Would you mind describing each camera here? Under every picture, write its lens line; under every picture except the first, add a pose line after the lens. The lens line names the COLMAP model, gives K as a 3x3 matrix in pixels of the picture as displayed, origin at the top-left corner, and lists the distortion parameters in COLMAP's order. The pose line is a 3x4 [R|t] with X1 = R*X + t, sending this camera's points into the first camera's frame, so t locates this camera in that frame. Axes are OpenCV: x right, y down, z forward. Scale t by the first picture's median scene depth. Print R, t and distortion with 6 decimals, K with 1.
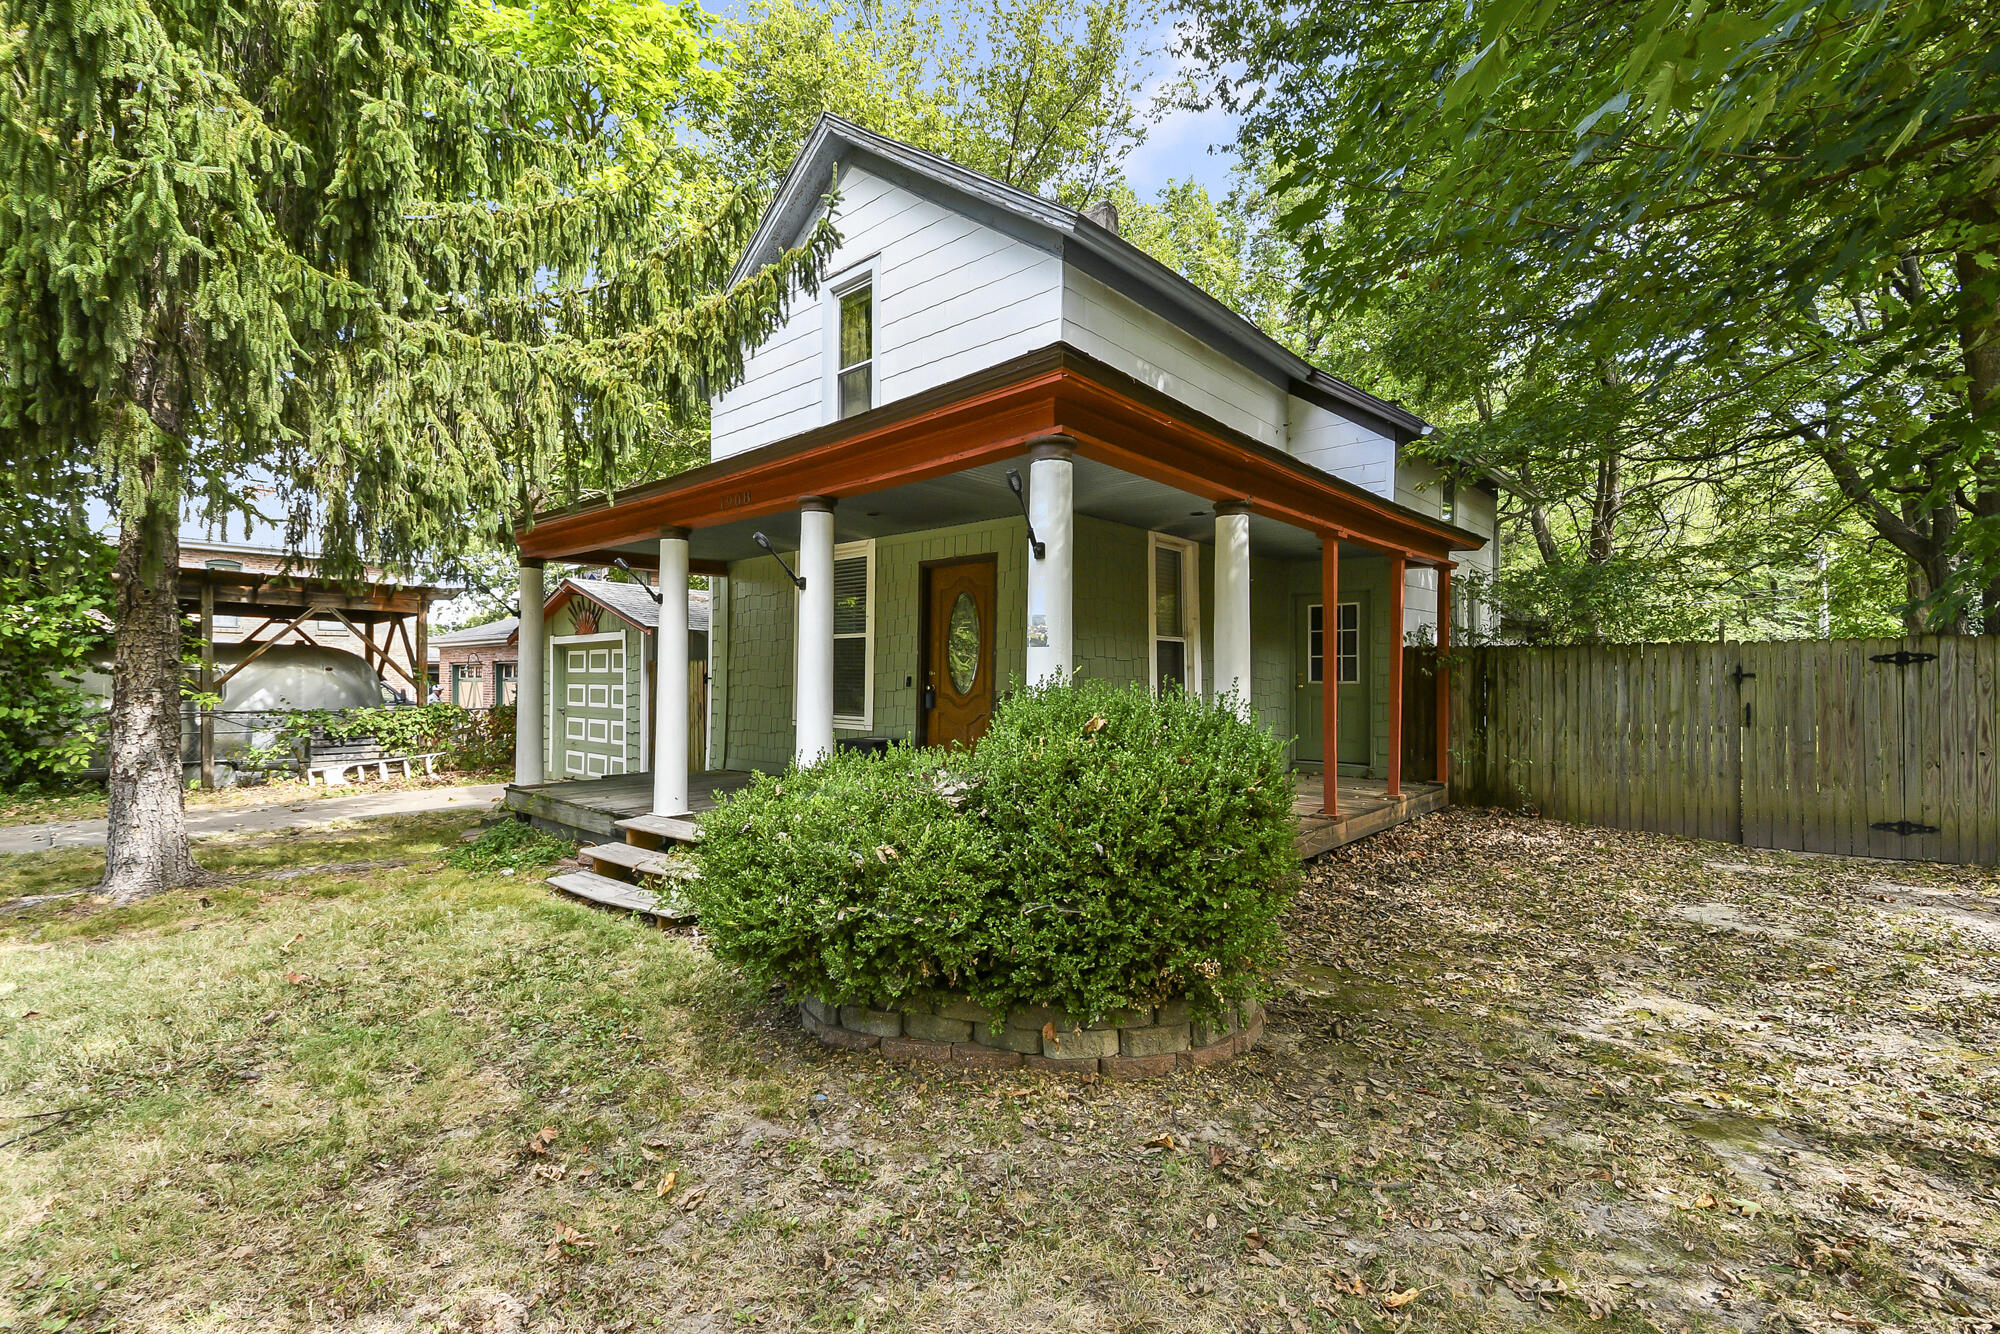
lens RADIAL K [[941.1, 0, 935.1], [0, 941.1, 657.9], [0, 0, 1]] dist [0.020872, -0.010804]
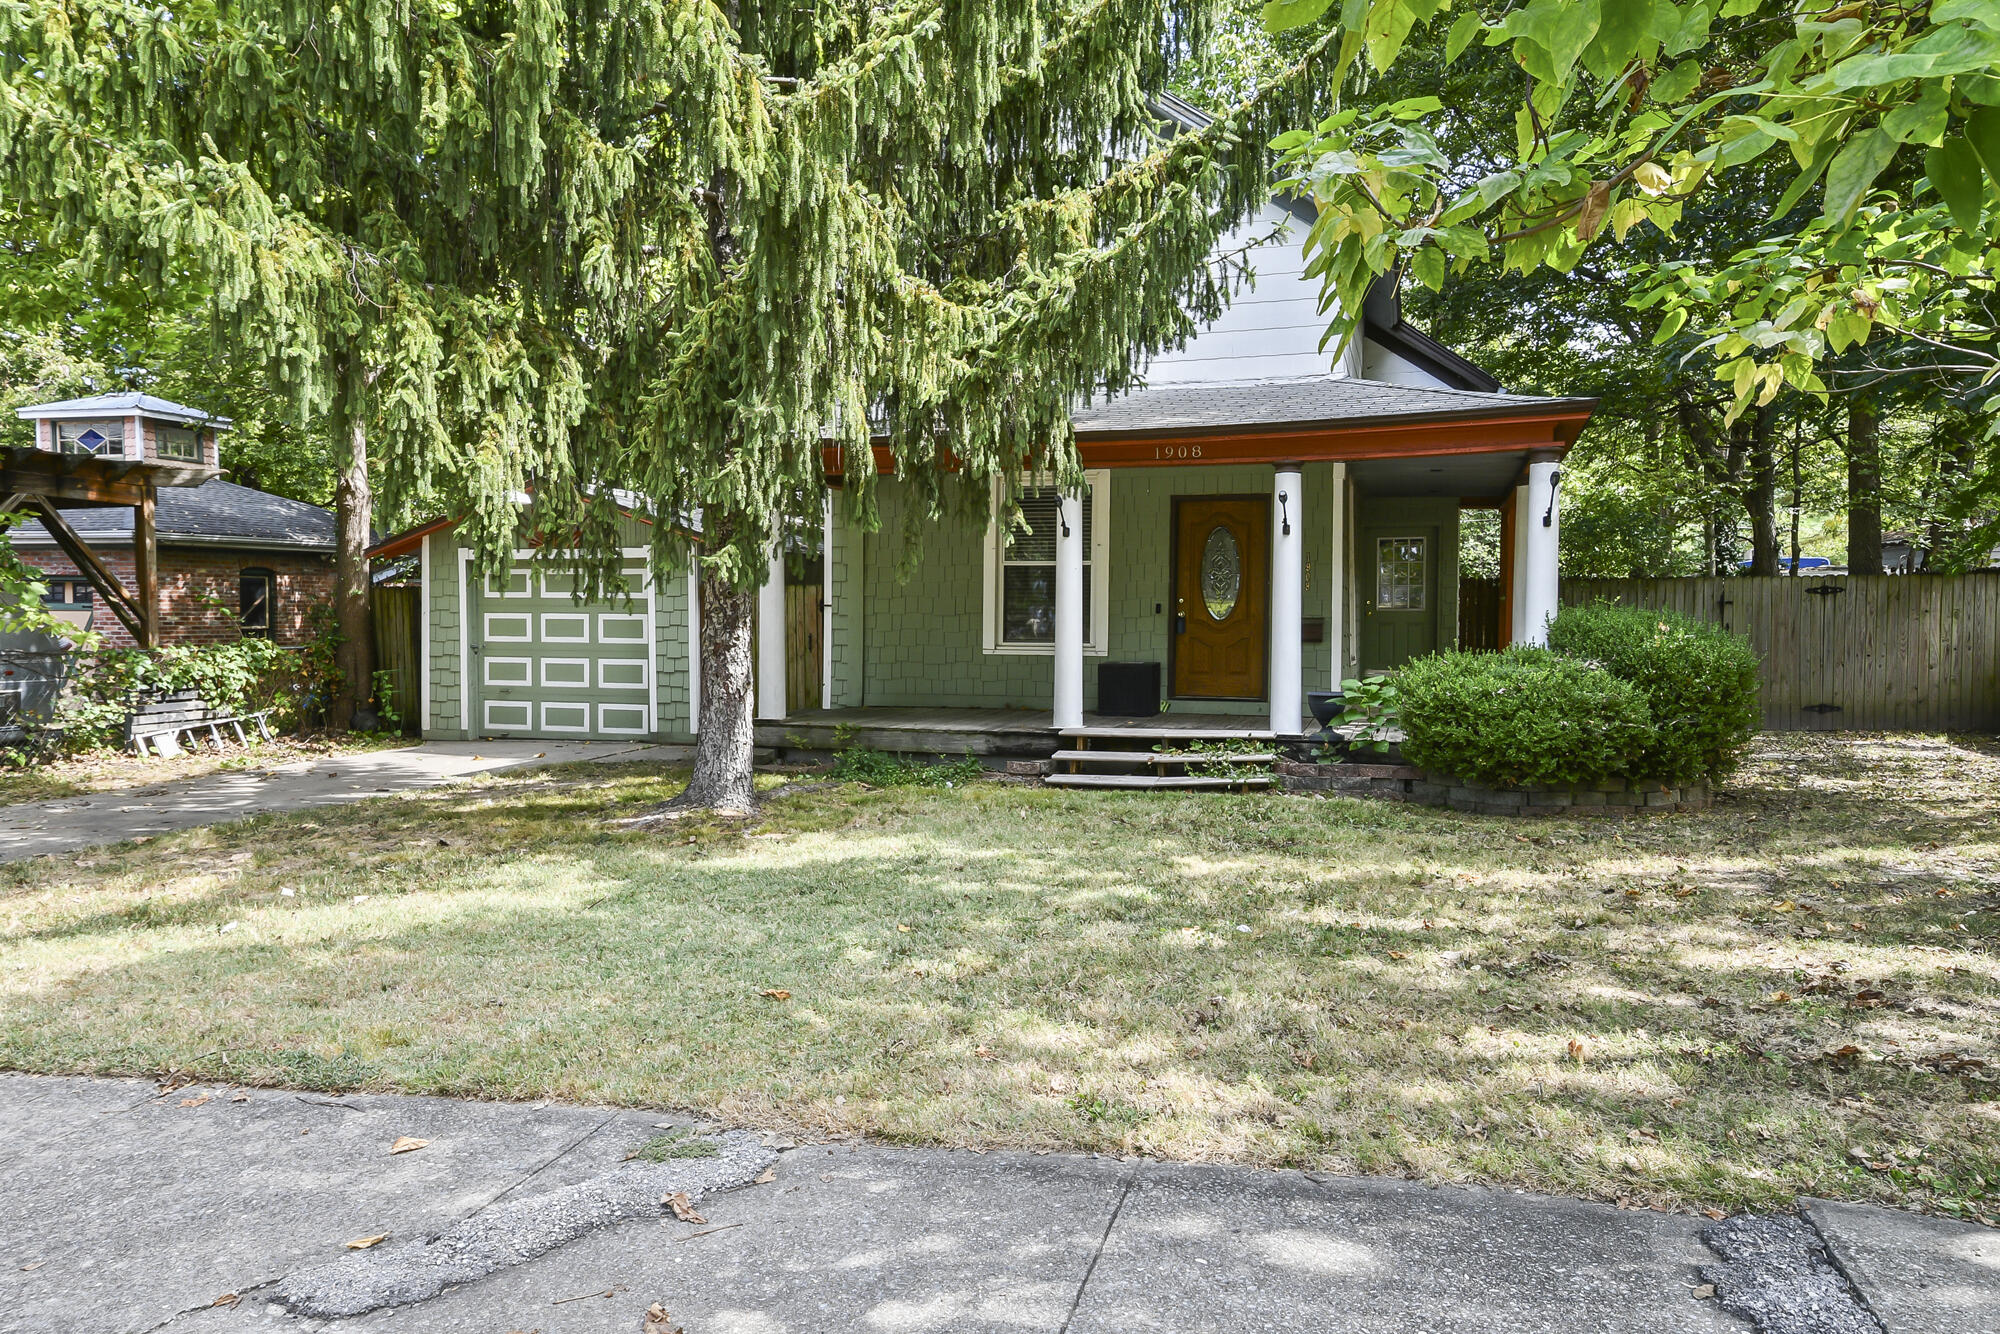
lens RADIAL K [[1623.1, 0, 928.7], [0, 1623.1, 622.4], [0, 0, 1]] dist [0.131081, -0.013816]
pose [[0.894438, -0.003553, 0.447179, -1.037374], [-0.010185, 0.999547, 0.028314, -0.007720], [-0.447077, -0.029880, 0.893996, -0.504831]]
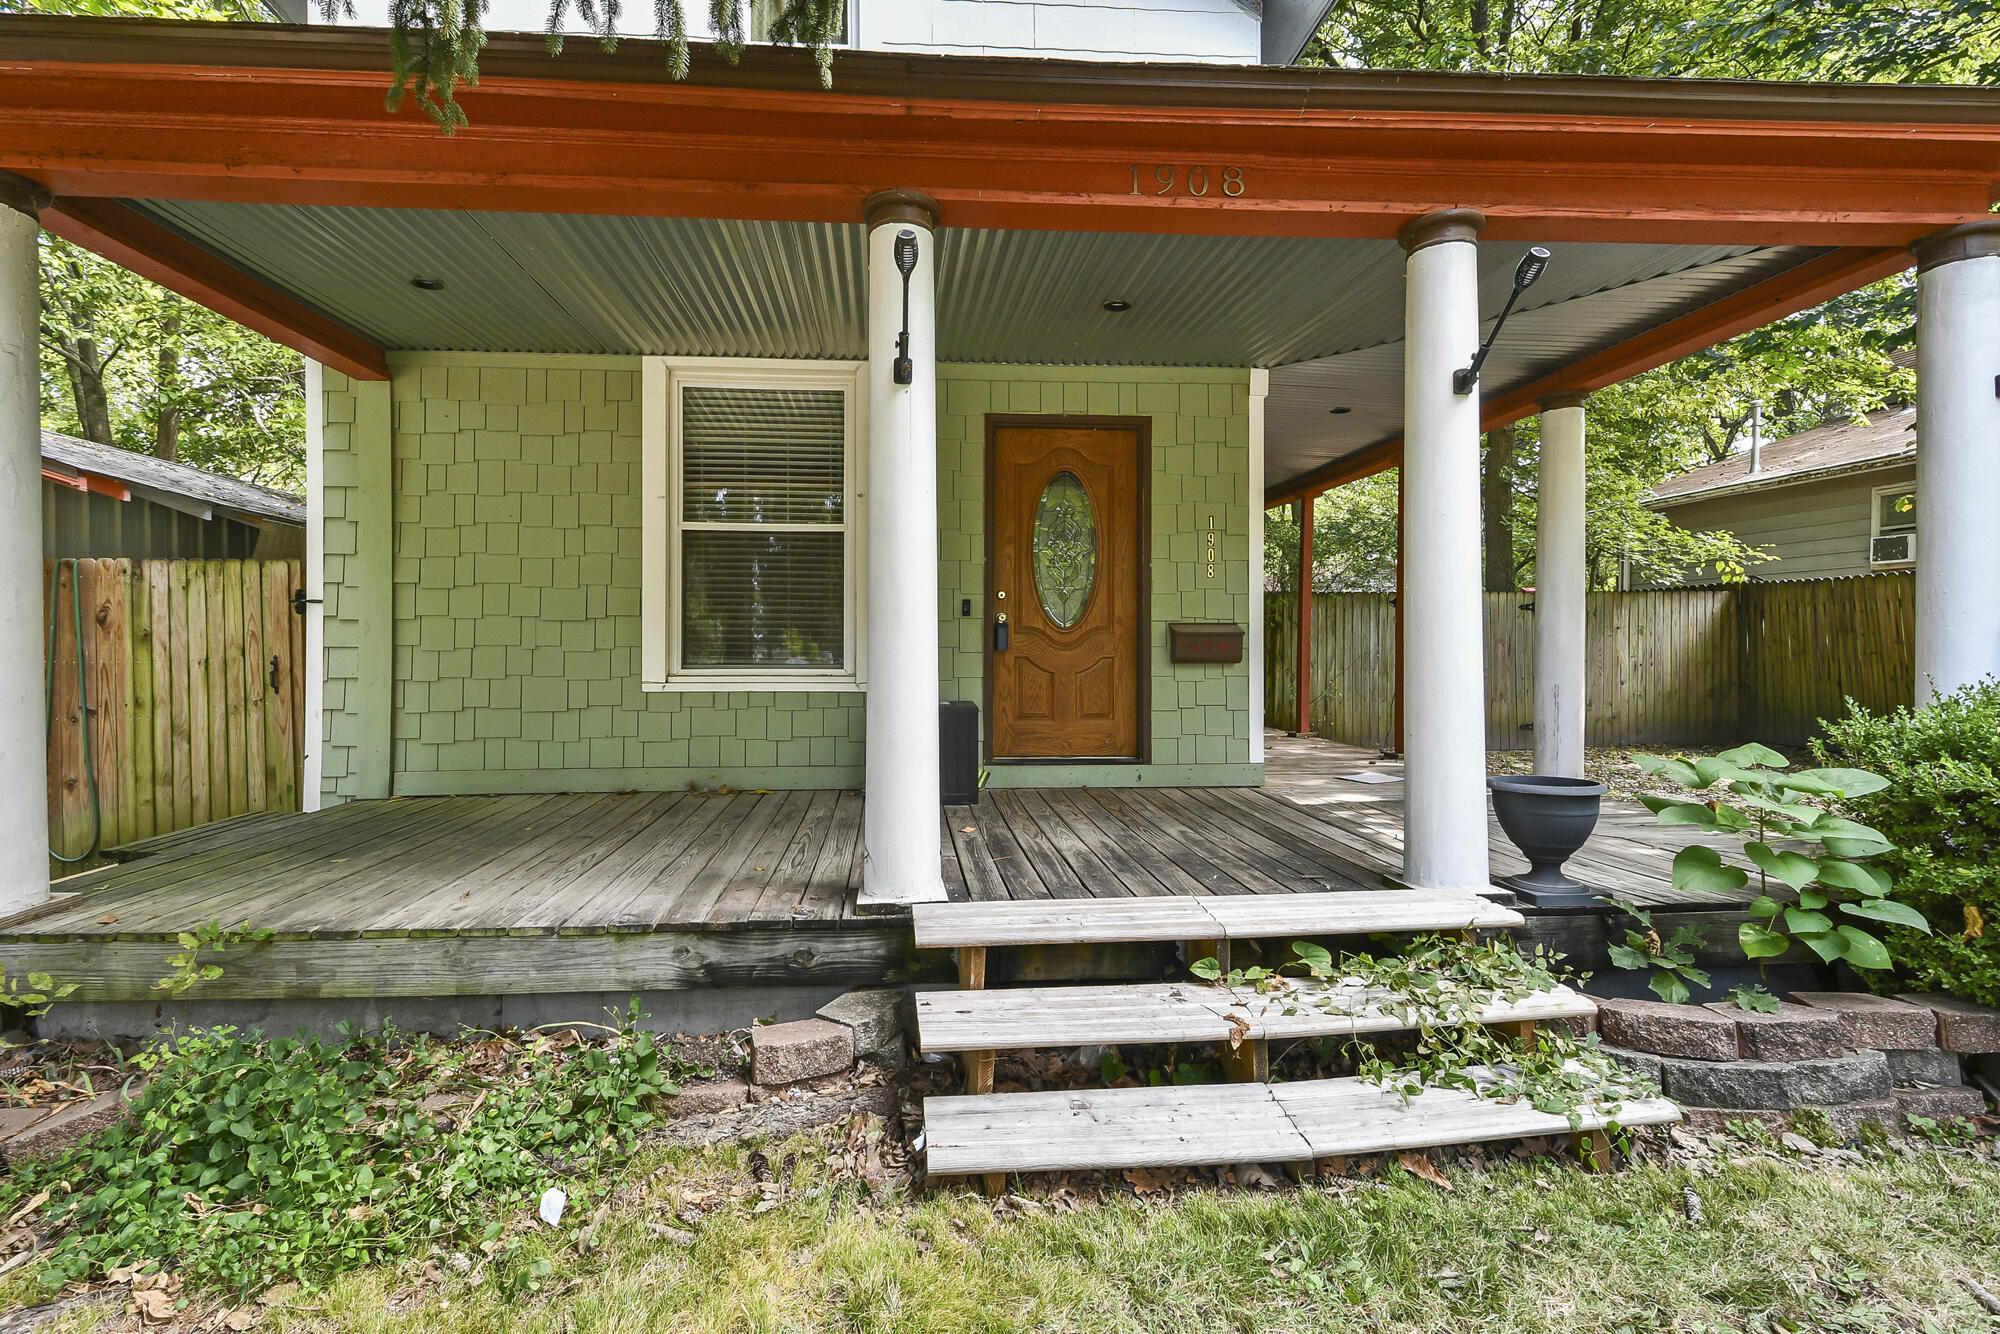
lens RADIAL K [[941.1, 0, 967.8], [0, 941.1, 646.9], [0, 0, 1]] dist [0.020872, -0.010804]
pose [[0.653133, -0.002482, 0.757239, -0.470600], [-0.014121, 0.999781, 0.015456, 0.039939], [-0.757111, -0.020788, 0.652955, 0.575555]]
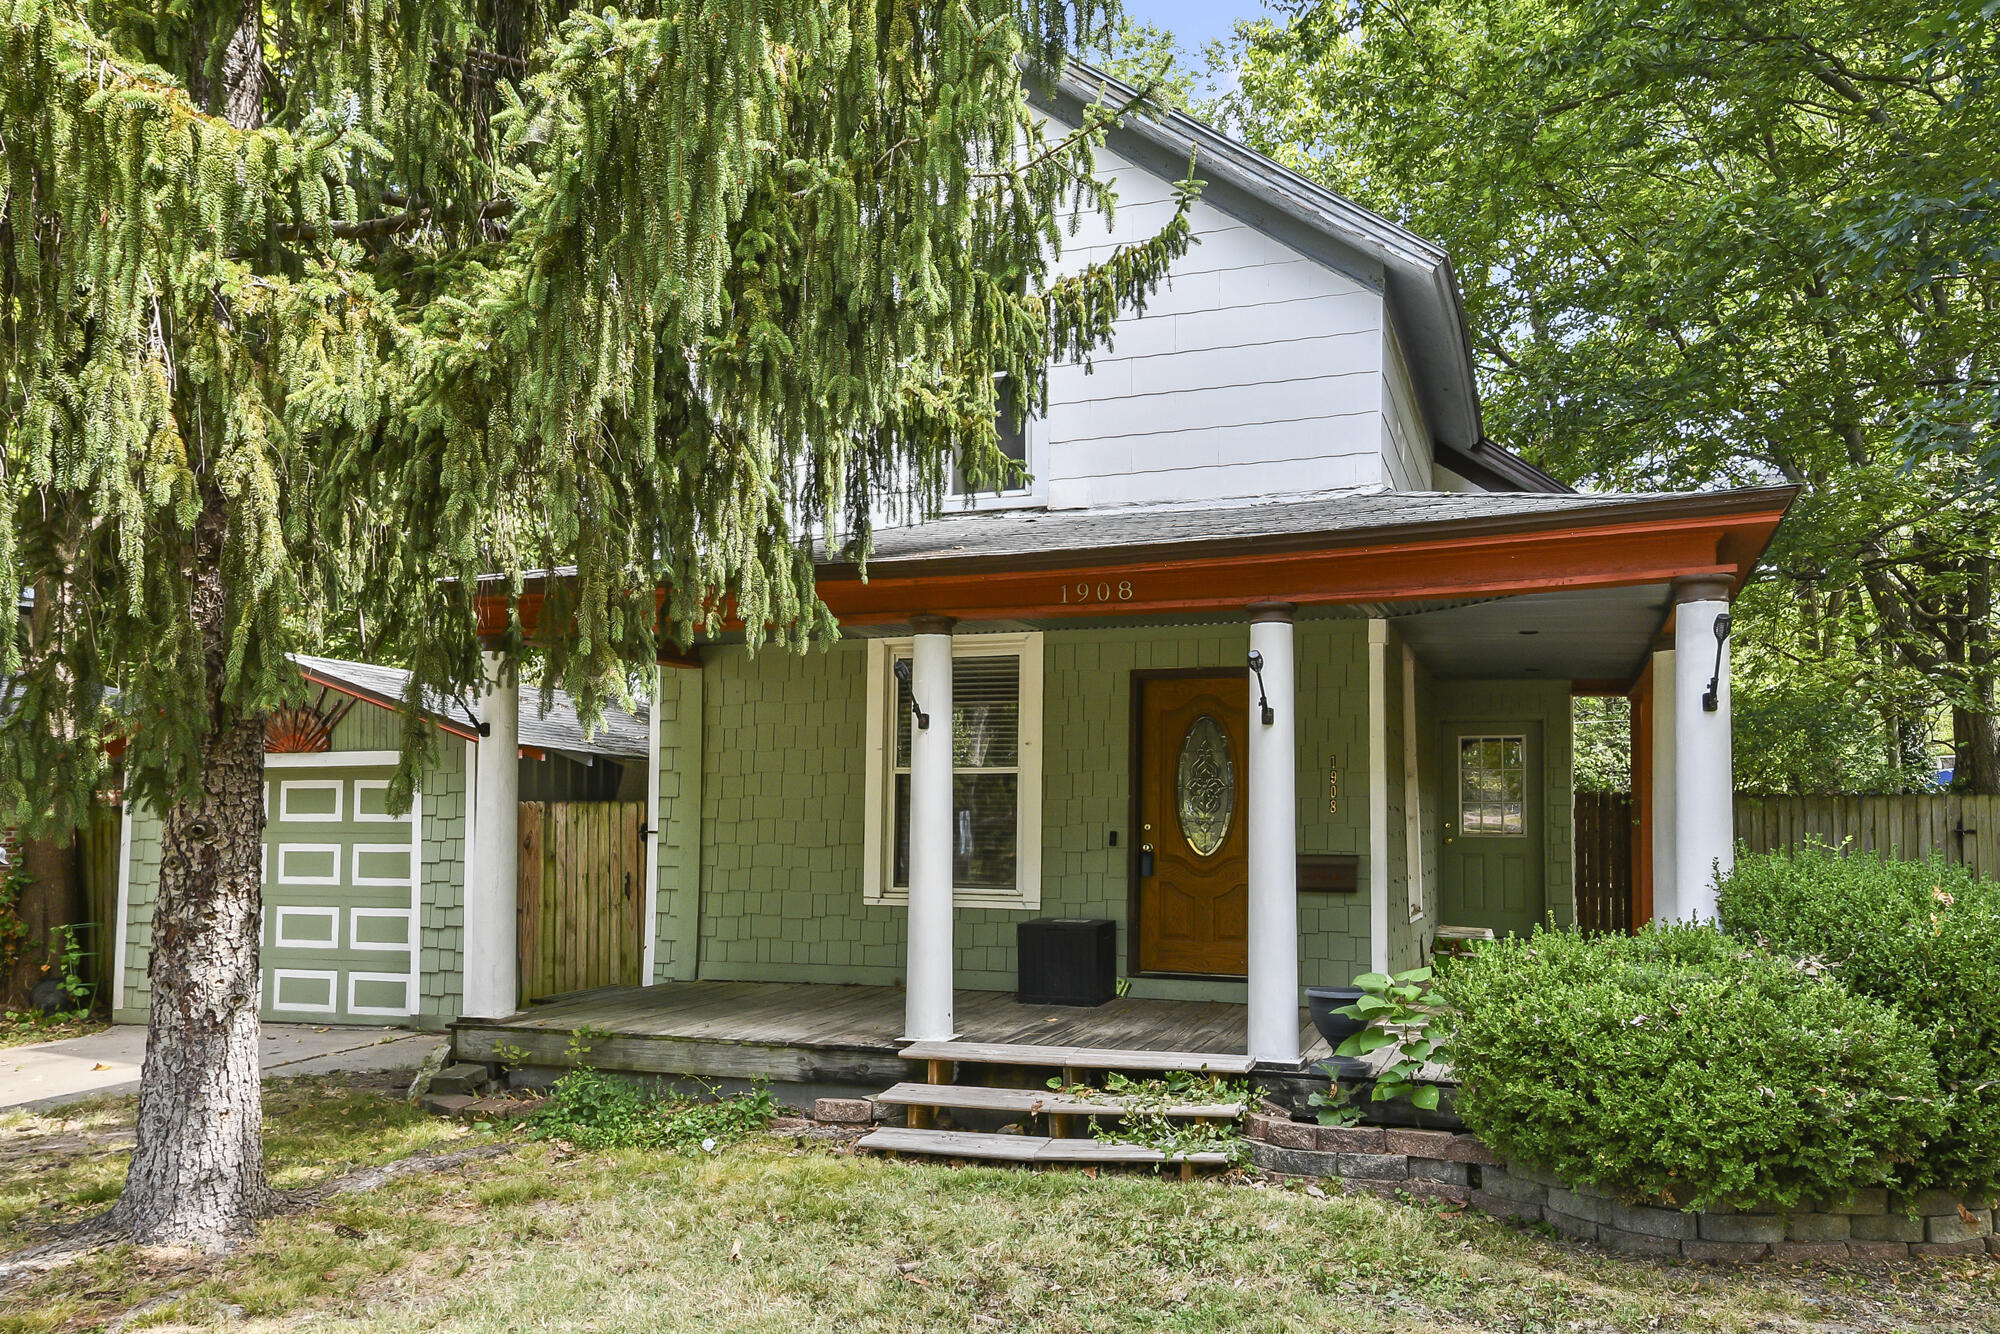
lens RADIAL K [[1623.1, 0, 990.7], [0, 1623.1, 722.3], [0, 0, 1]] dist [0.131081, -0.013816]
pose [[0.910758, 0.023667, 0.412262, -0.594136], [-0.009556, 0.999297, -0.036257, -0.016248], [-0.412830, 0.029081, 0.910344, -0.076202]]
